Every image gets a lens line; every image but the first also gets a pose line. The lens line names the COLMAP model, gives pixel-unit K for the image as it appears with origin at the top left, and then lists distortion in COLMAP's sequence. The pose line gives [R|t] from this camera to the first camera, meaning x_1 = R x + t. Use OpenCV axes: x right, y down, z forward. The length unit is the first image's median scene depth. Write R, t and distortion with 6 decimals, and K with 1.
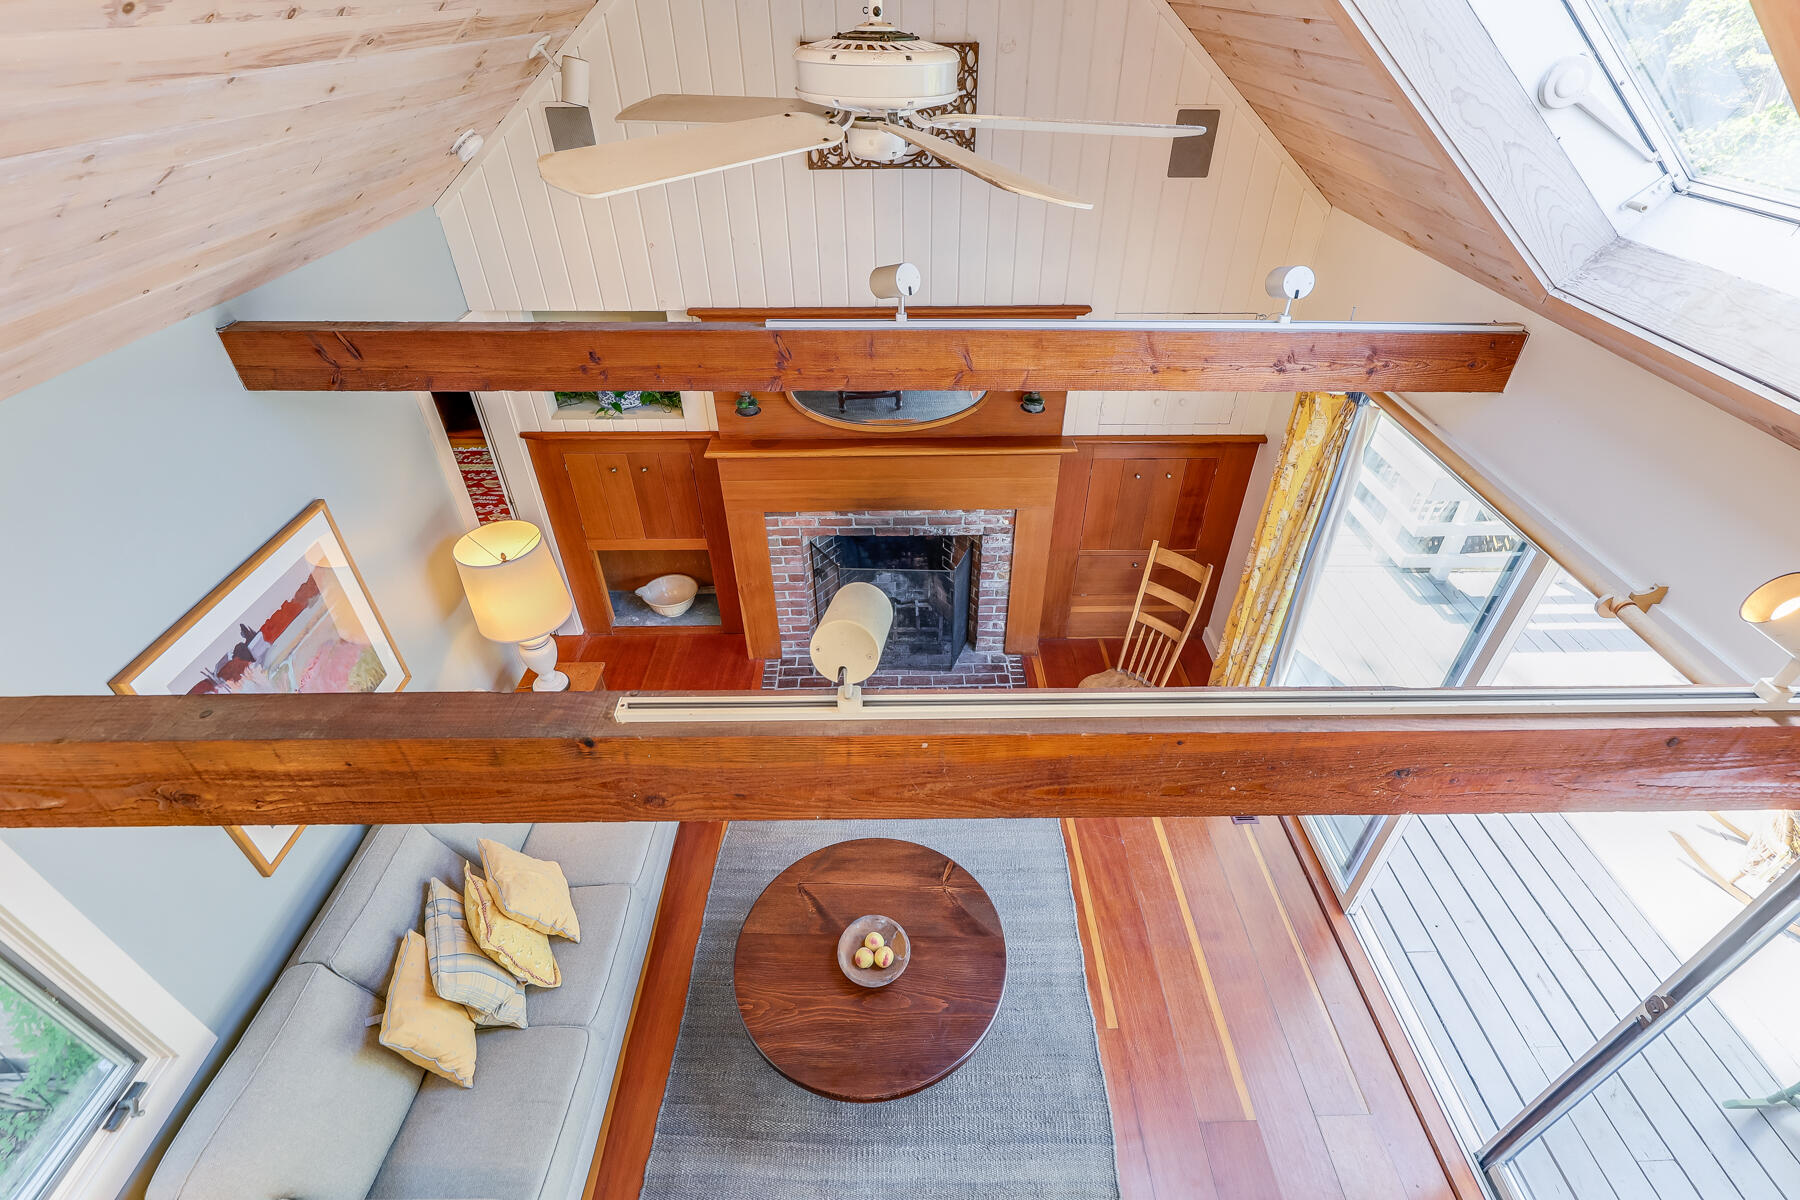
lens RADIAL K [[813.5, 0, 909.0], [0, 813.5, 582.4], [0, 0, 1]] dist [0.002294, 0.000095]
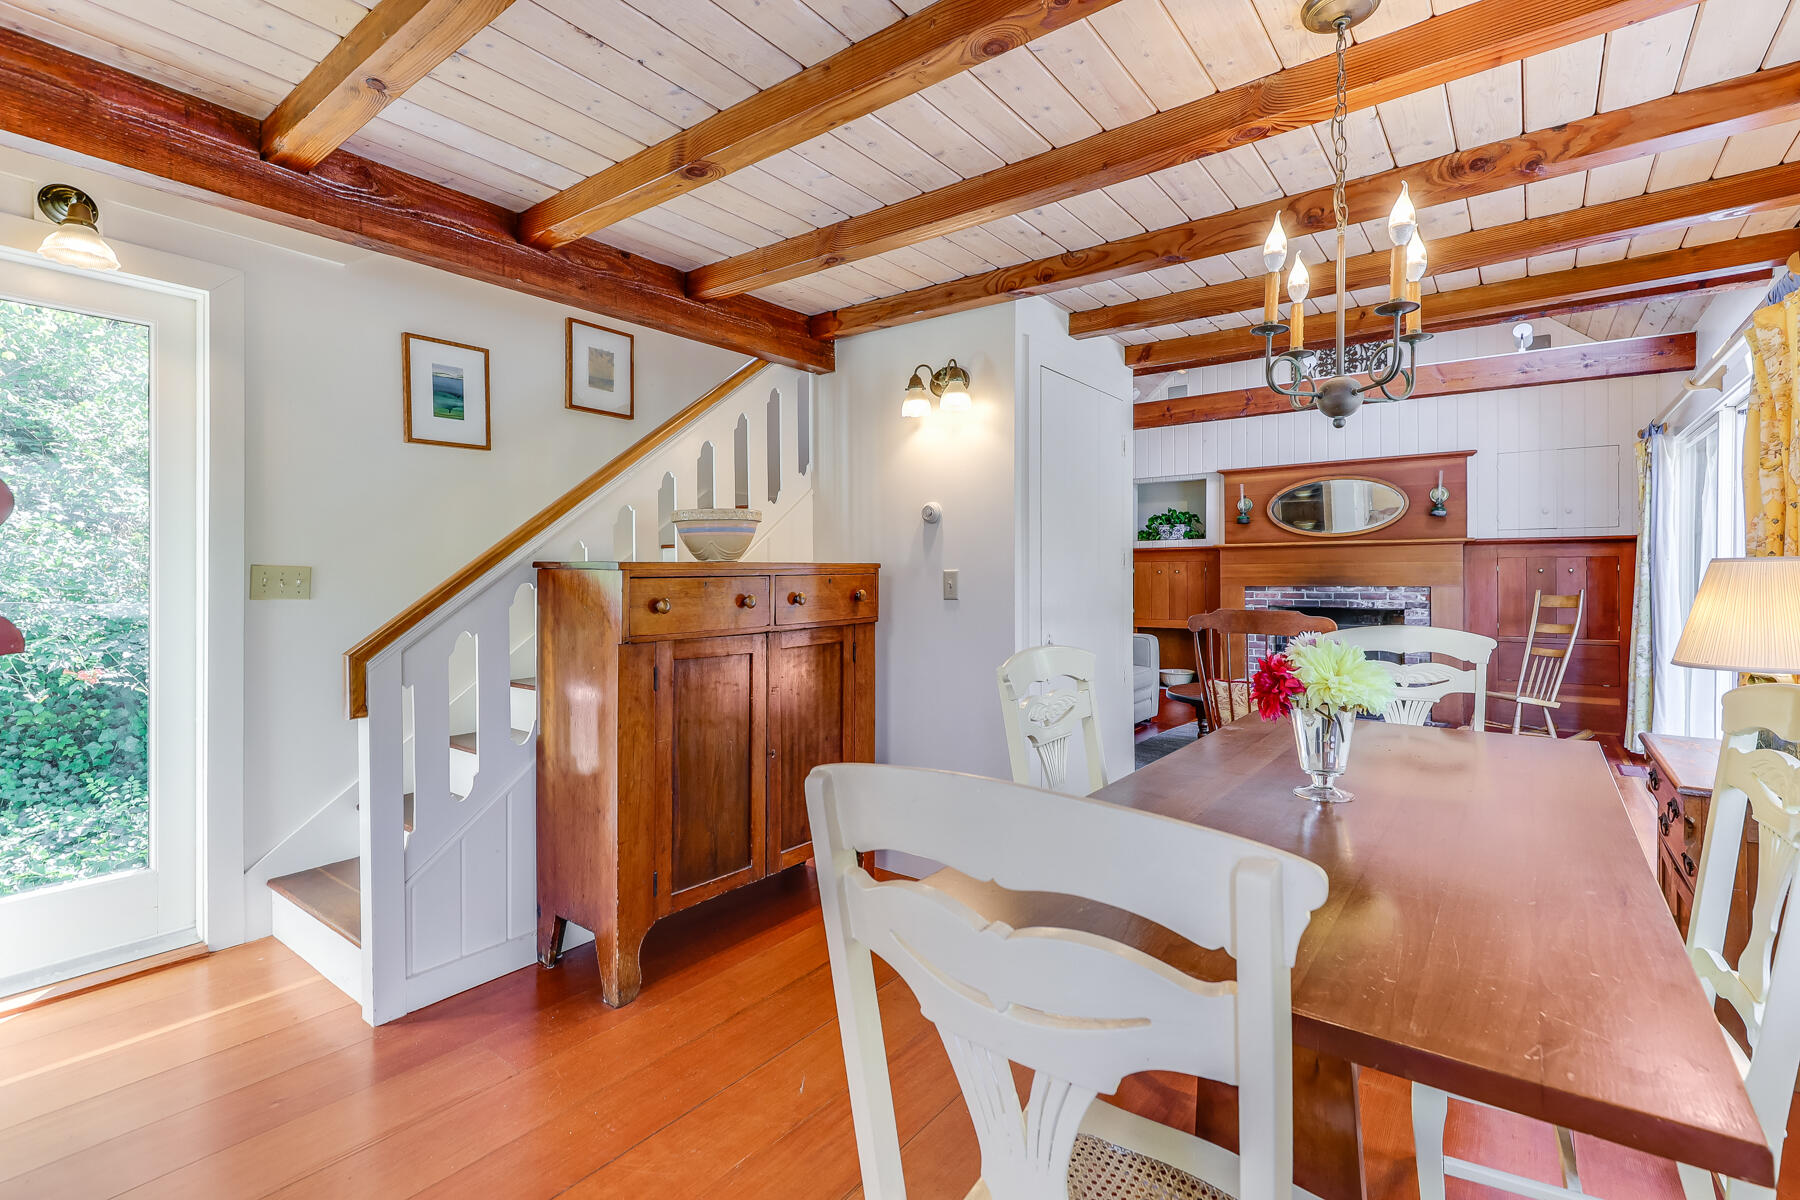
lens RADIAL K [[813.5, 0, 909.0], [0, 813.5, 582.4], [0, 0, 1]] dist [0.002294, 0.000095]
pose [[0.787074, -0.004749, -0.616840, 0.292655], [-0.362467, 0.805566, -0.468702, 0.902063], [0.499131, 0.592487, 0.632318, -0.363825]]
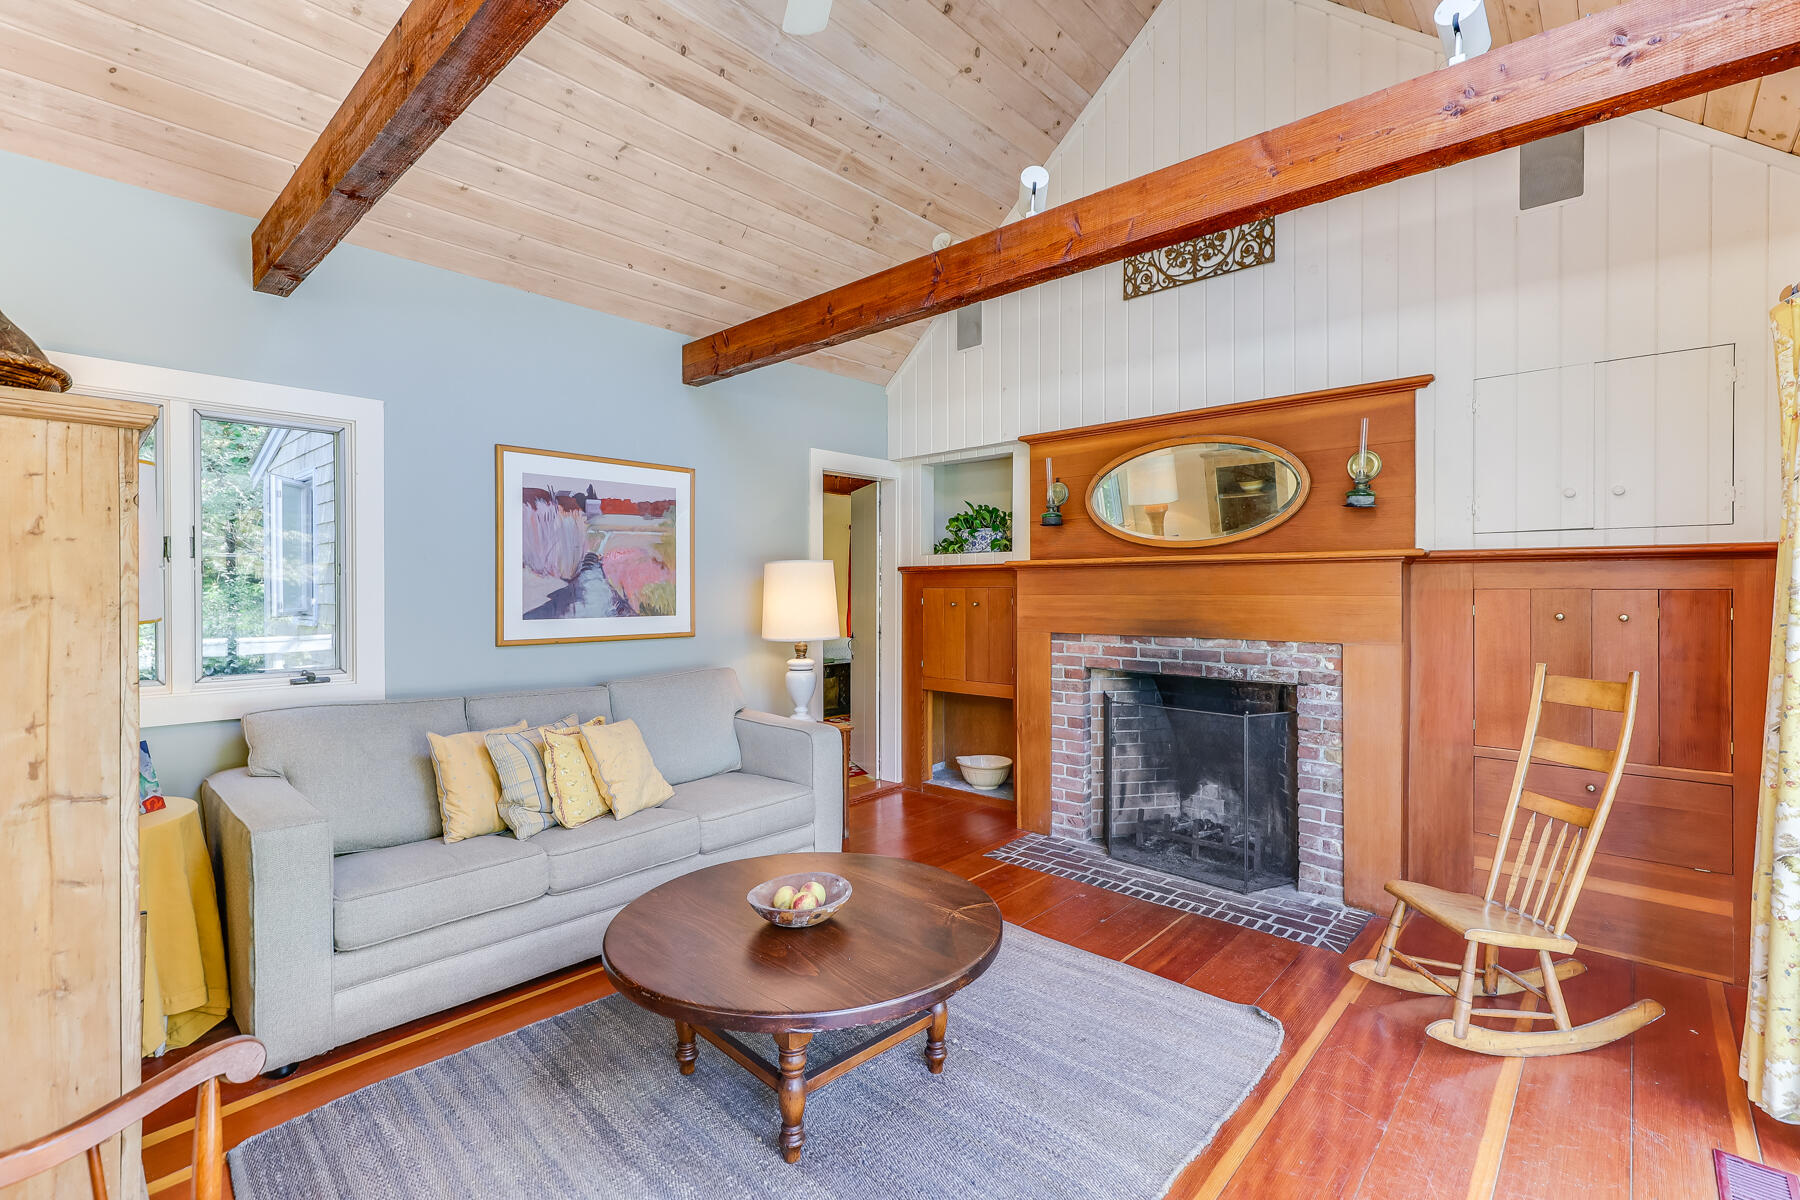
lens RADIAL K [[803.3, 0, 925.2], [0, 803.3, 597.6], [0, 0, 1]] dist [0.002531, -0.000183]
pose [[0.733505, 0.000185, -0.679684, 0.348949], [-0.401867, 0.806602, -0.433470, 0.343012], [0.548154, 0.591095, 0.591721, 0.335102]]
